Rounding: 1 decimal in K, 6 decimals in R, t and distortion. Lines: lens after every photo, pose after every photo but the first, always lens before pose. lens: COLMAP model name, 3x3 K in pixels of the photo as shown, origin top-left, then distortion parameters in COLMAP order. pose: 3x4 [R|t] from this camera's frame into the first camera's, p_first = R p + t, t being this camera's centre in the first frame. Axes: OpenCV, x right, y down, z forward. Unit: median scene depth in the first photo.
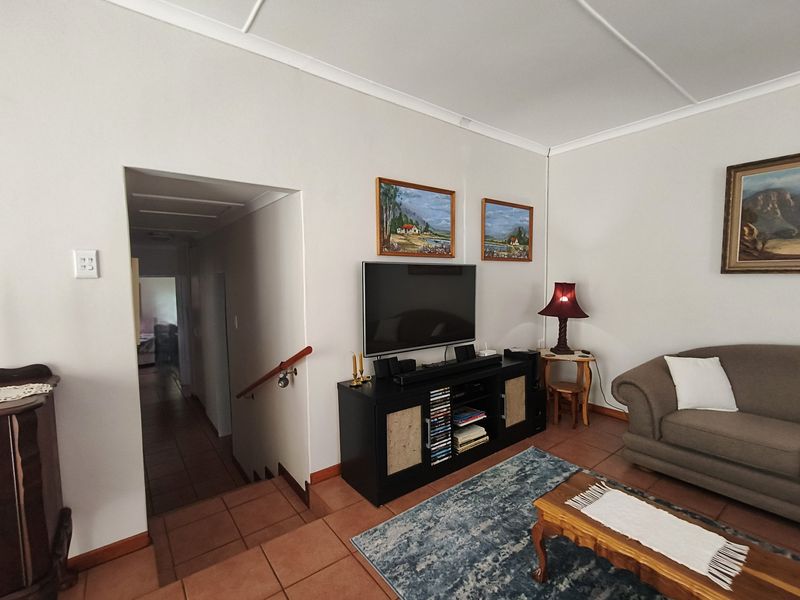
lens RADIAL K [[368.8, 0, 400.6], [0, 368.8, 302.5], [0, 0, 1]] dist [0.000960, -0.000163]
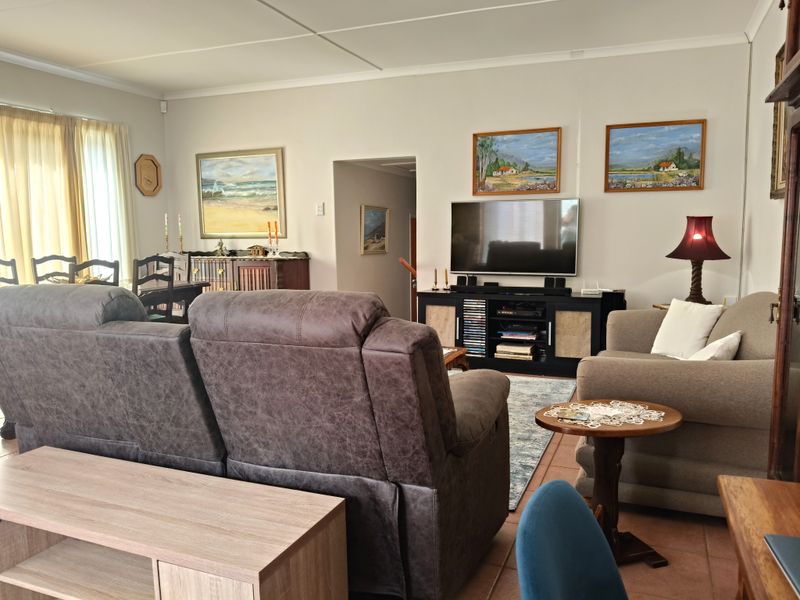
lens RADIAL K [[619.8, 0, 400.0], [0, 619.8, 300.0], [0, 0, 1]] dist [0.048263, -0.160170]
pose [[0.501203, 0.097863, -0.859778, 1.466451], [-0.056748, 0.995163, 0.080192, 0.062965], [0.863467, 0.008598, 0.504332, -0.252274]]
